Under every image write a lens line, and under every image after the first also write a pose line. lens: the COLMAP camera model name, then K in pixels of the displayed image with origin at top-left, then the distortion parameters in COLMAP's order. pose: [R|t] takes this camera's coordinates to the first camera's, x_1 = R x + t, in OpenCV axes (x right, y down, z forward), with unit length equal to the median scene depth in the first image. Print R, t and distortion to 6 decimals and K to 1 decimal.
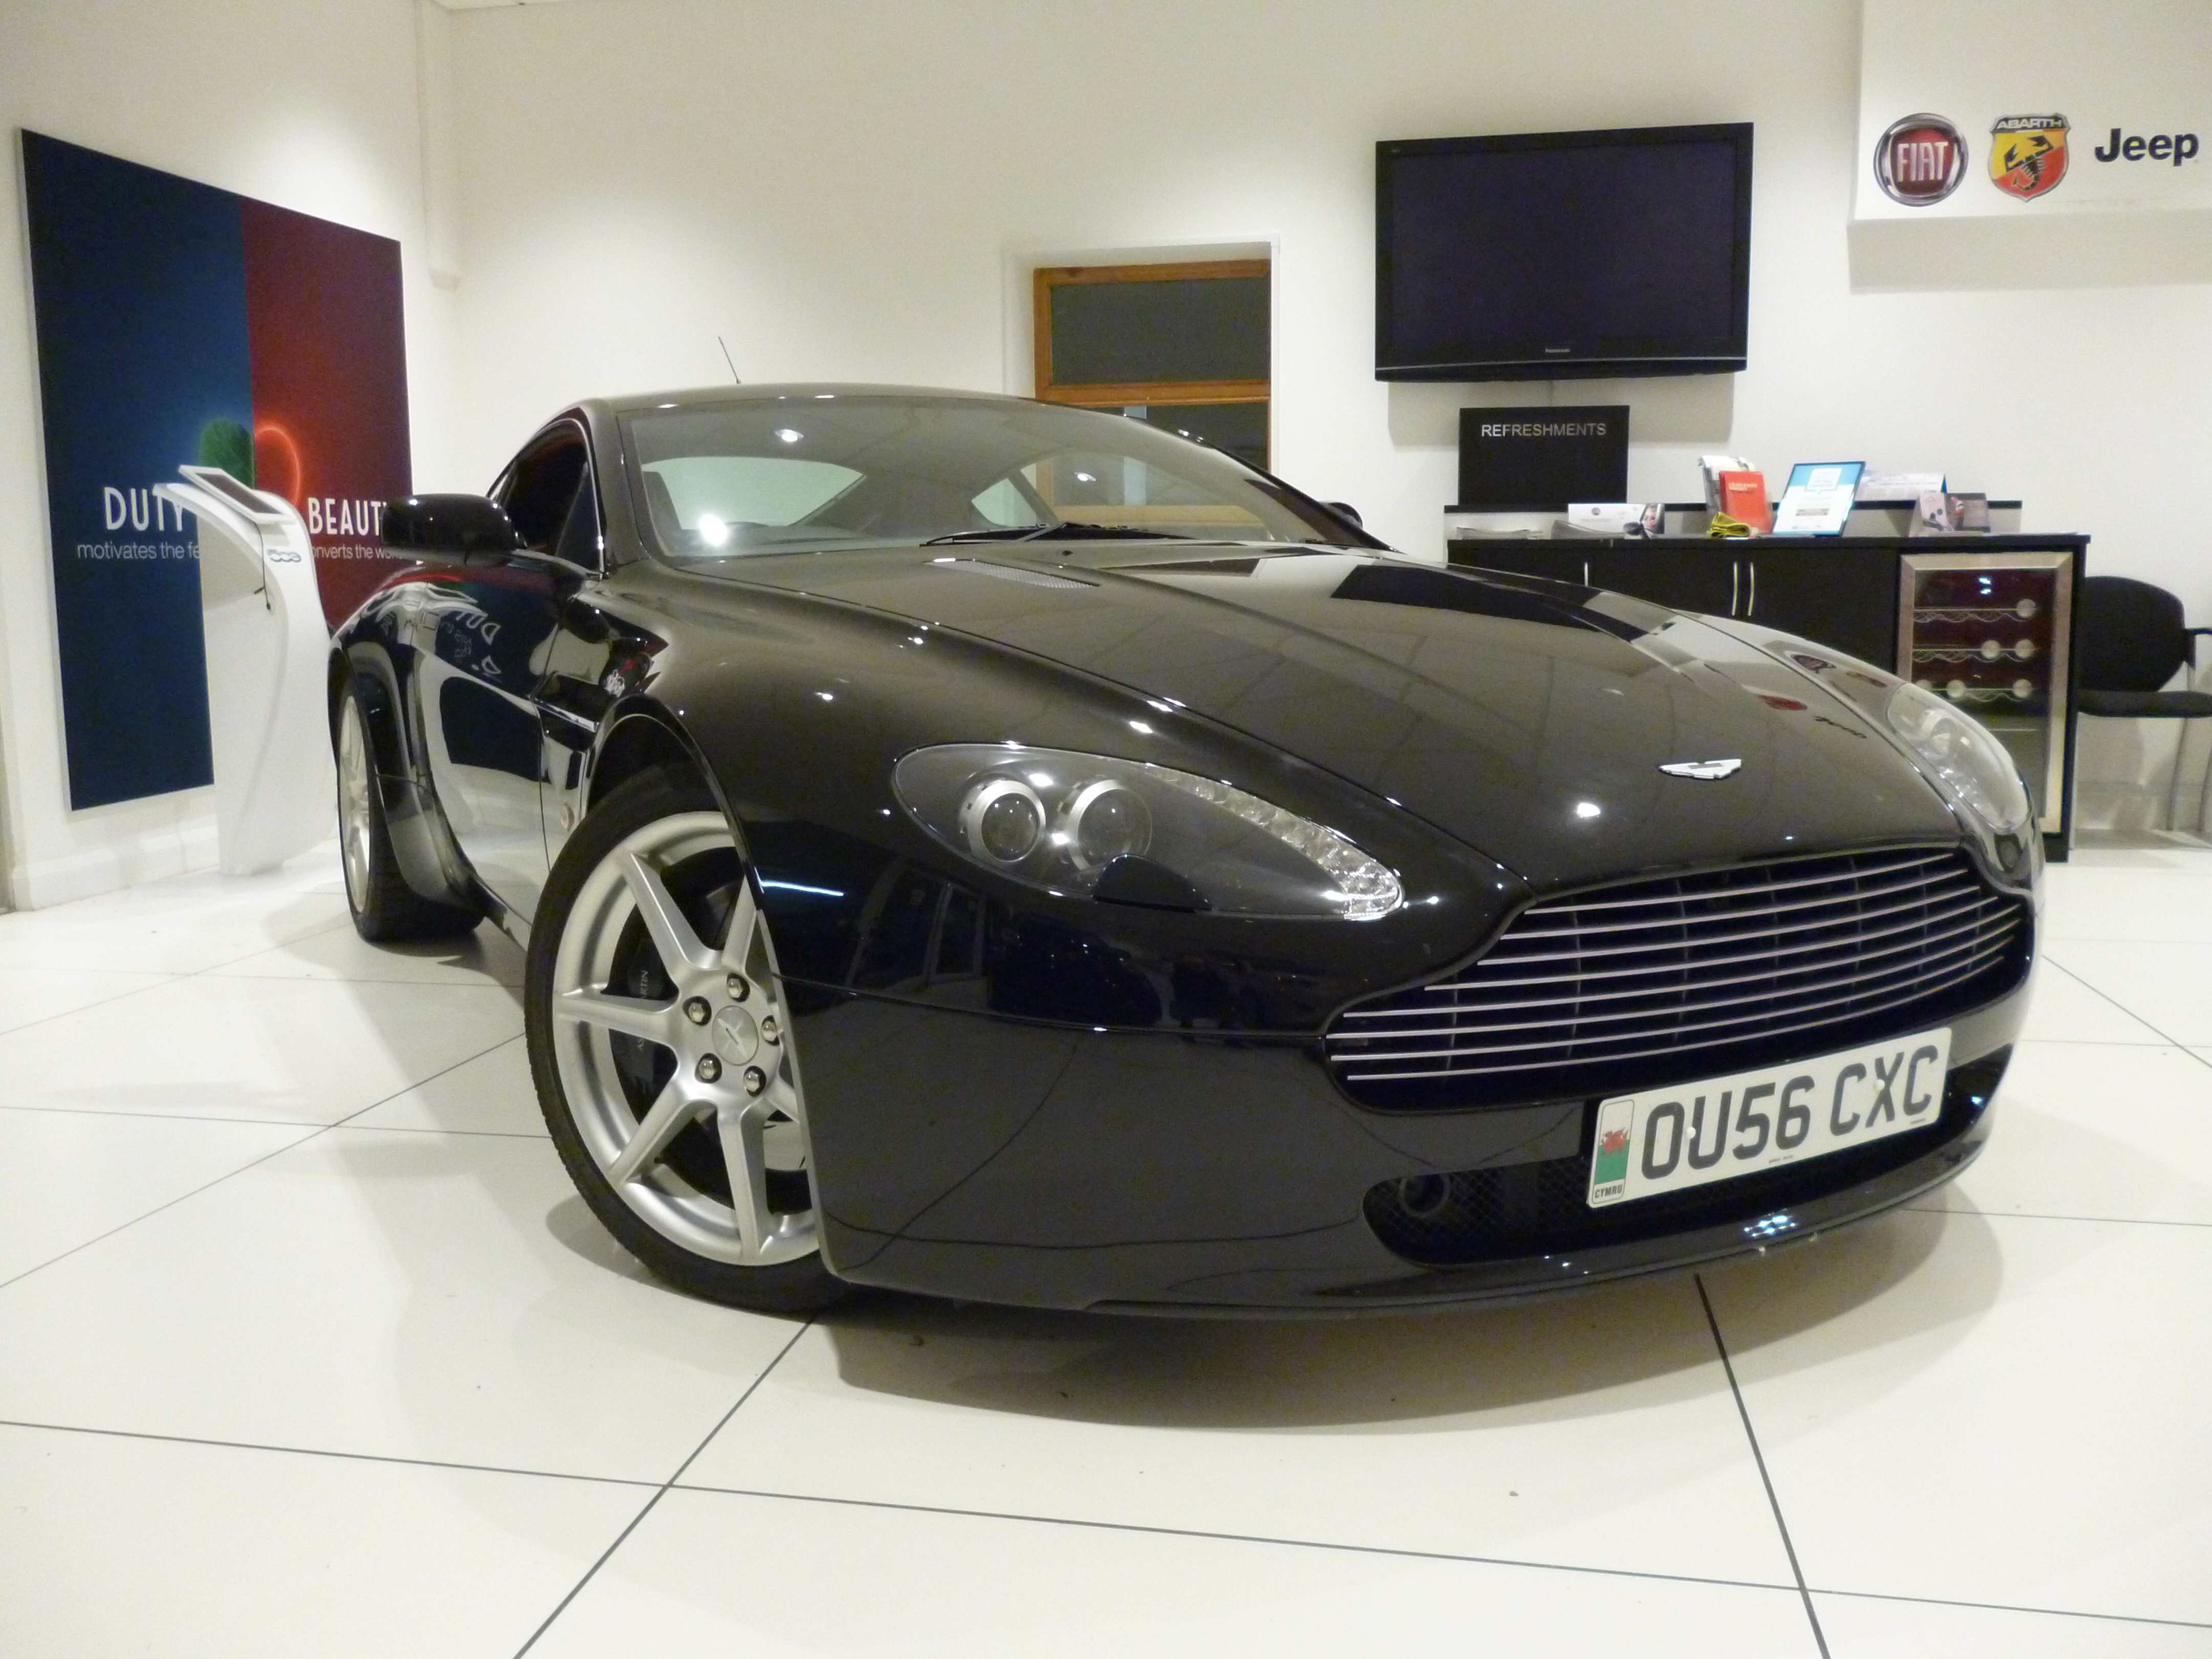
lens RADIAL K [[1802.9, 0, 1118.4], [0, 1802.9, 822.2], [0, 0, 1]] dist [-0.030232, 0.003454]
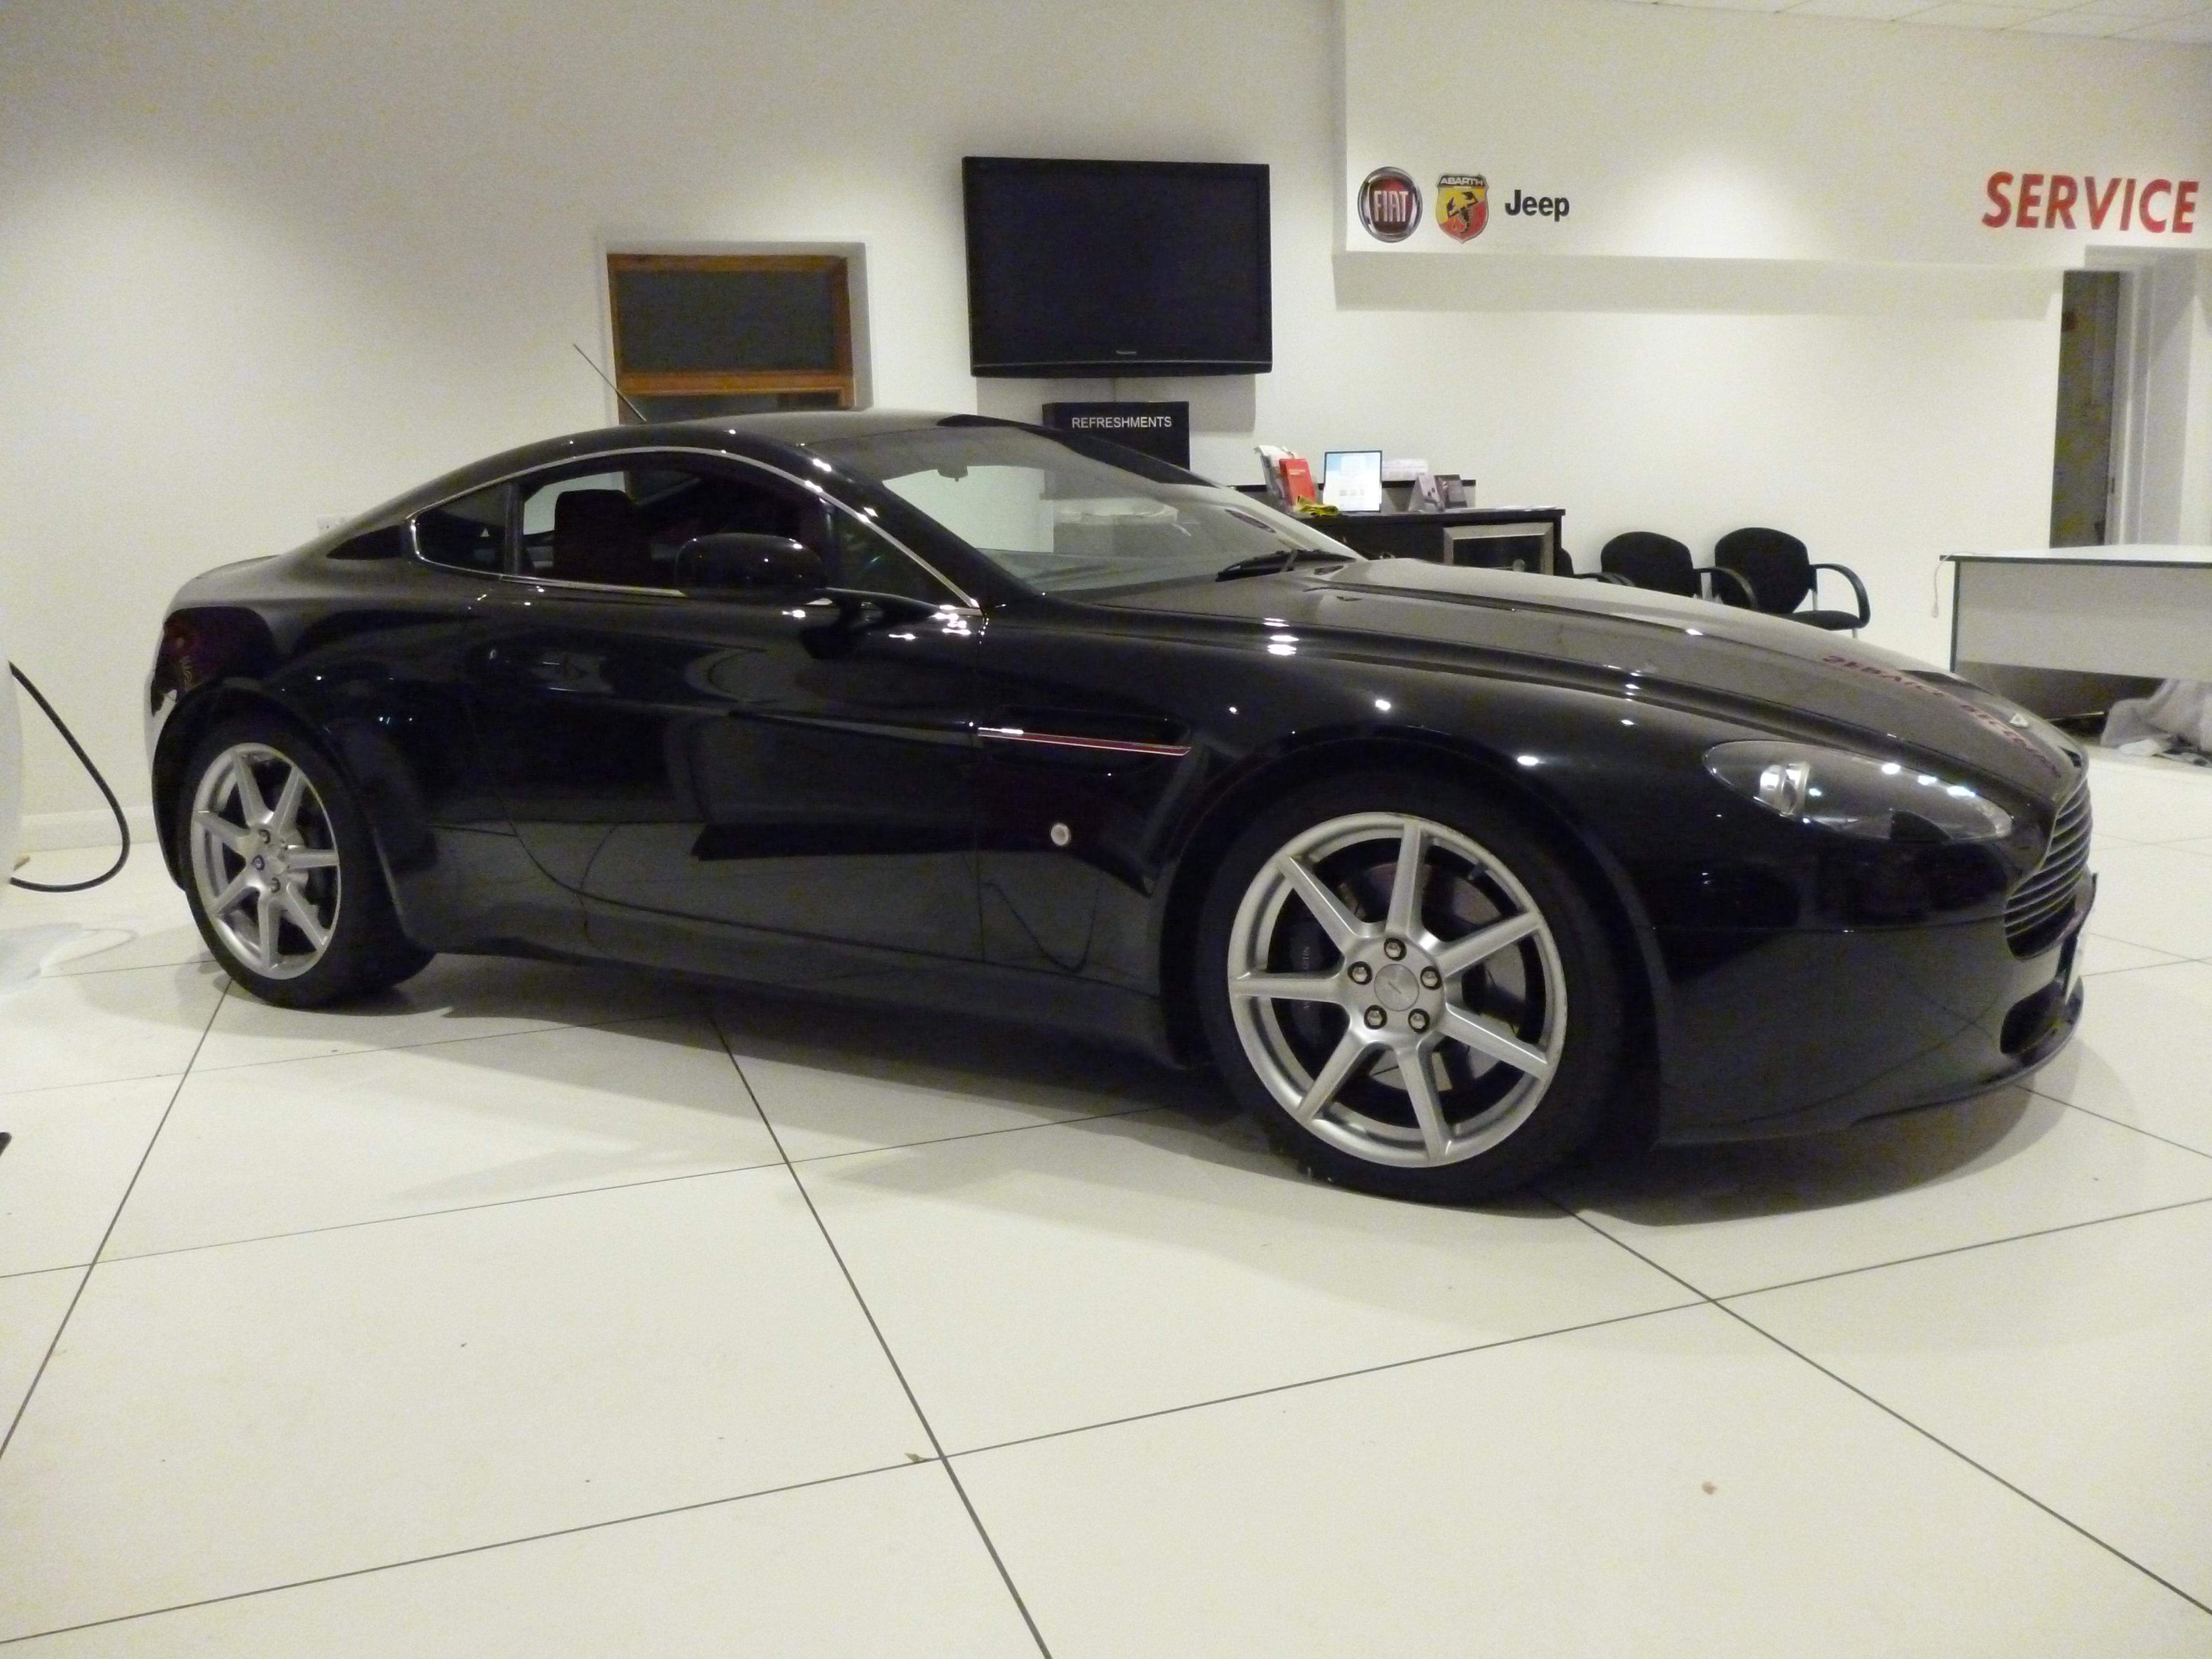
lens RADIAL K [[1813.7, 0, 1092.3], [0, 1813.7, 829.5], [0, 0, 1]] dist [-0.039925, 0.000038]
pose [[0.870722, -0.107656, 0.479847, -0.383612], [0.090446, 0.994157, 0.058922, -0.032506], [-0.483387, -0.007905, 0.875371, 0.000288]]
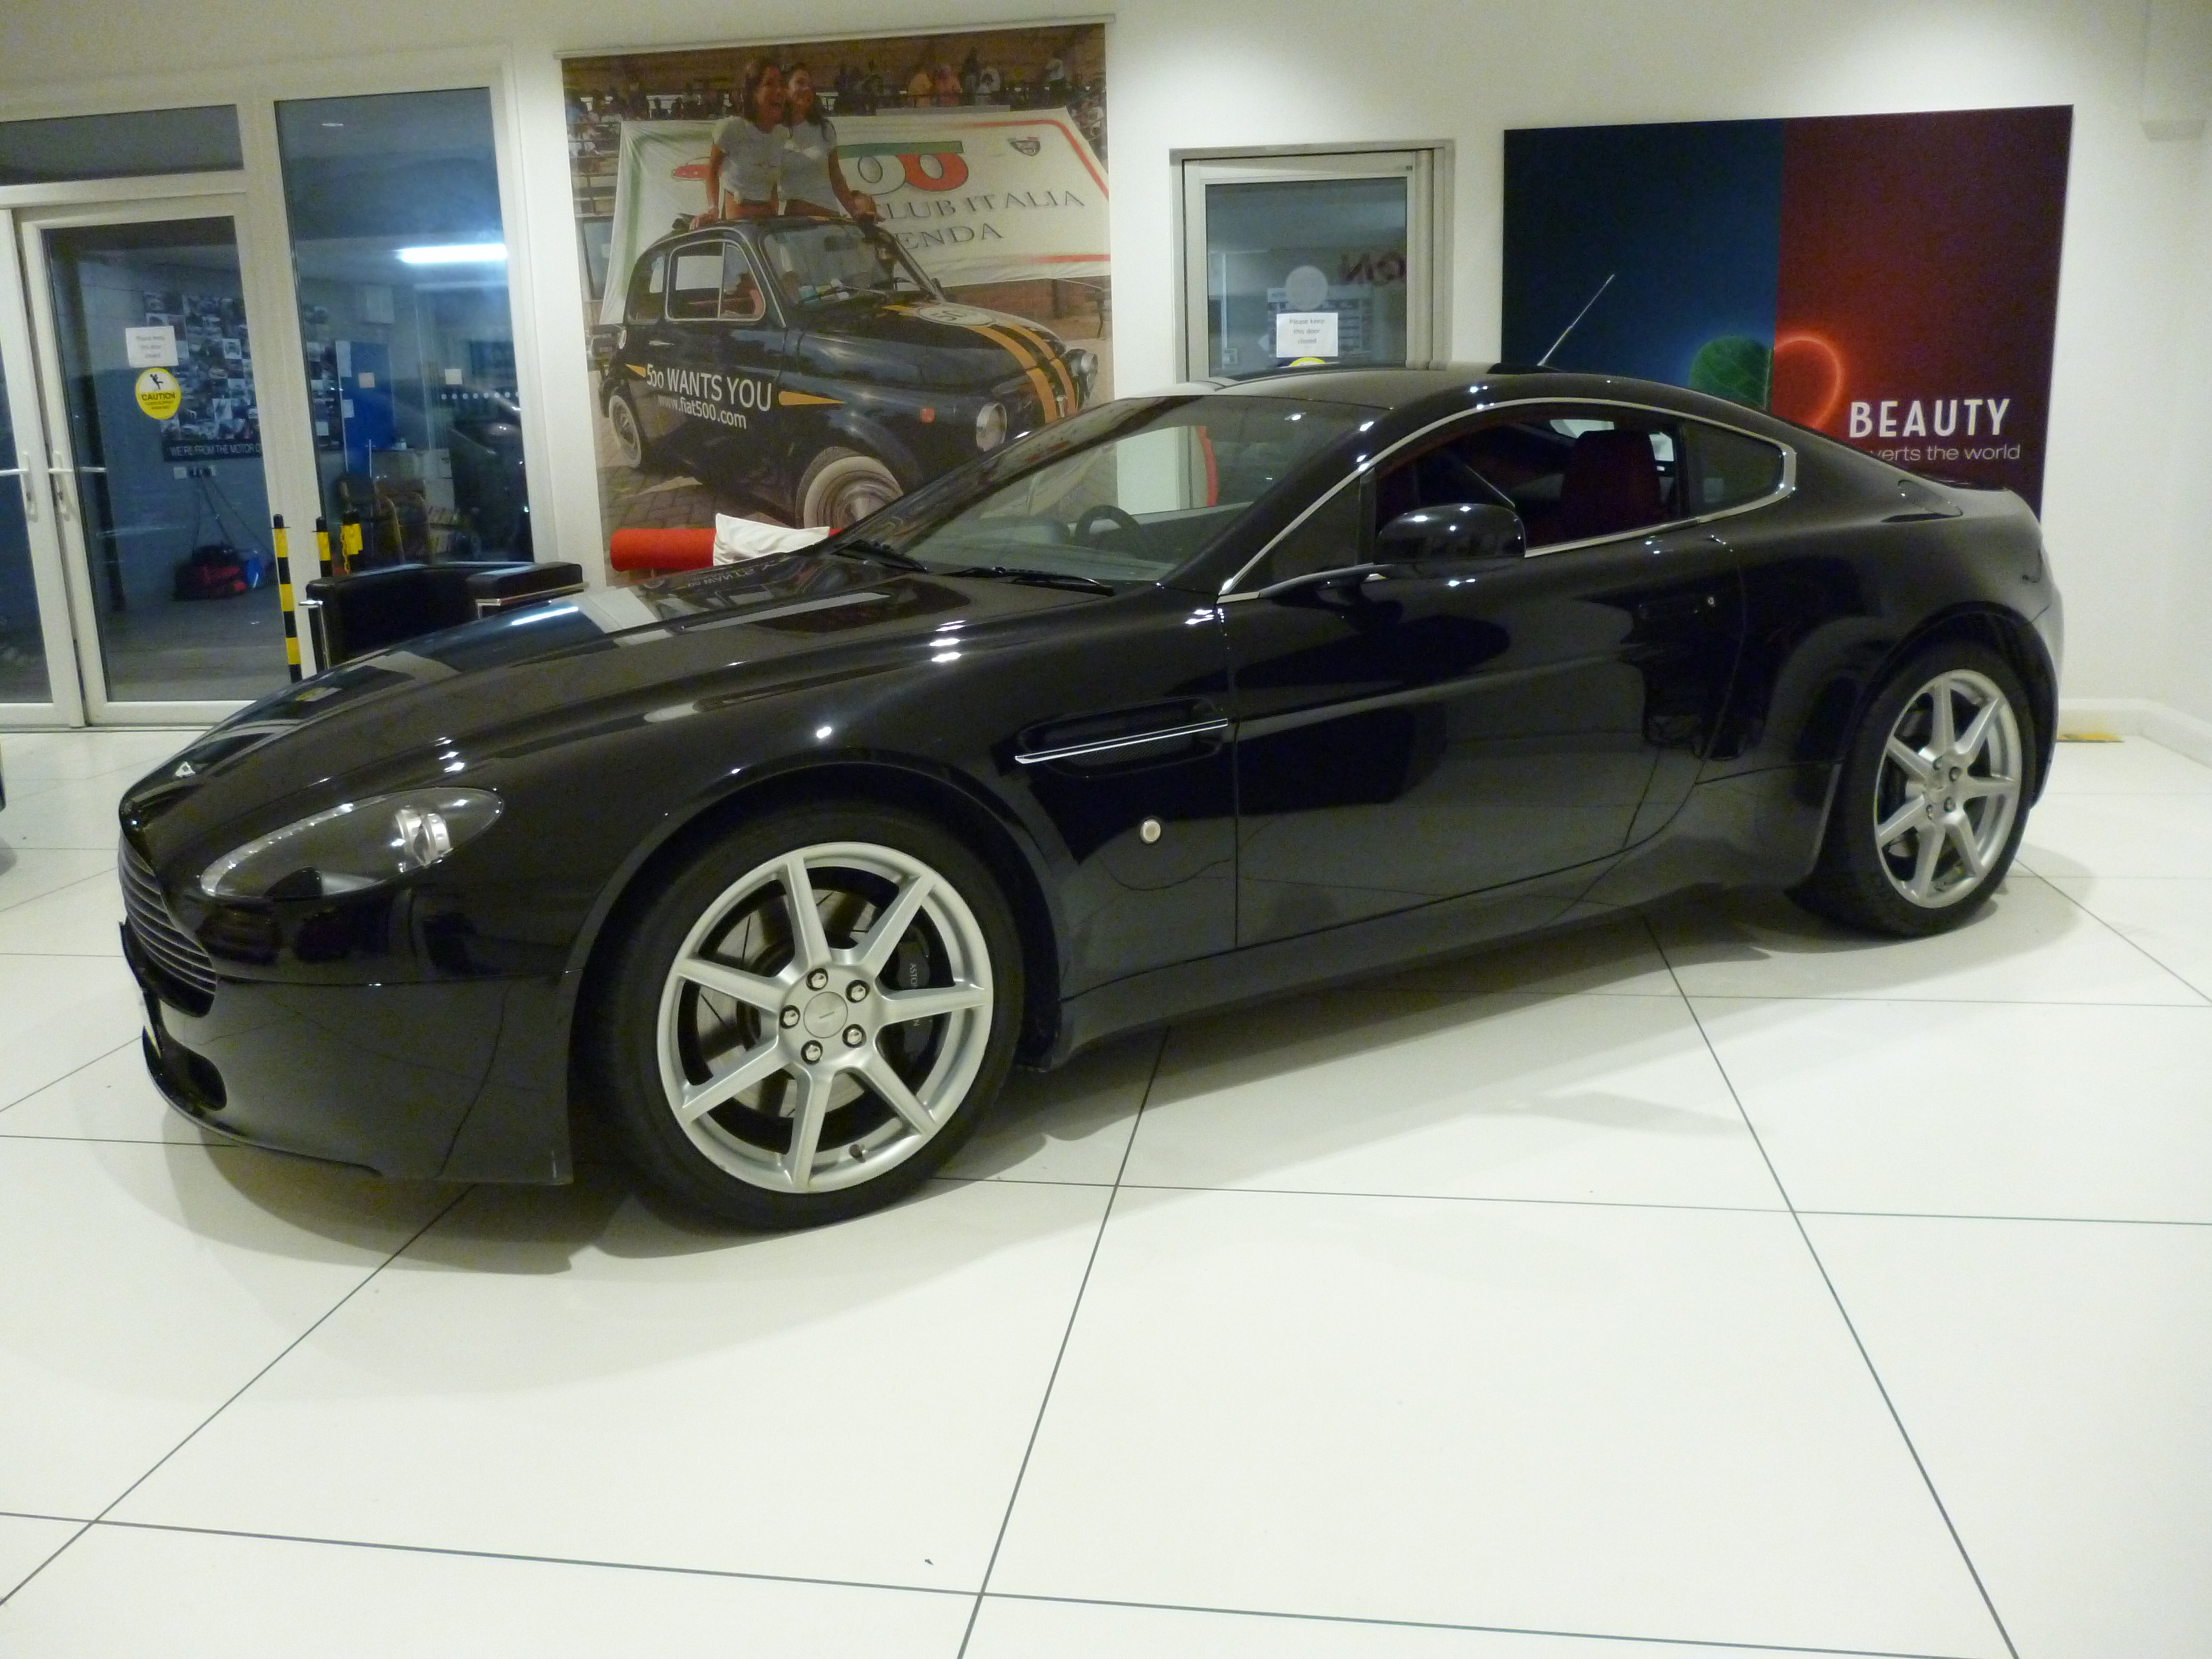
lens RADIAL K [[1813.7, 0, 1092.3], [0, 1813.7, 829.5], [0, 0, 1]] dist [-0.039925, 0.000038]
pose [[0.040184, 0.240779, -0.969748, 0.624619], [-0.109607, 0.965737, 0.235241, -0.148393], [0.993162, 0.096838, 0.065199, 0.558867]]
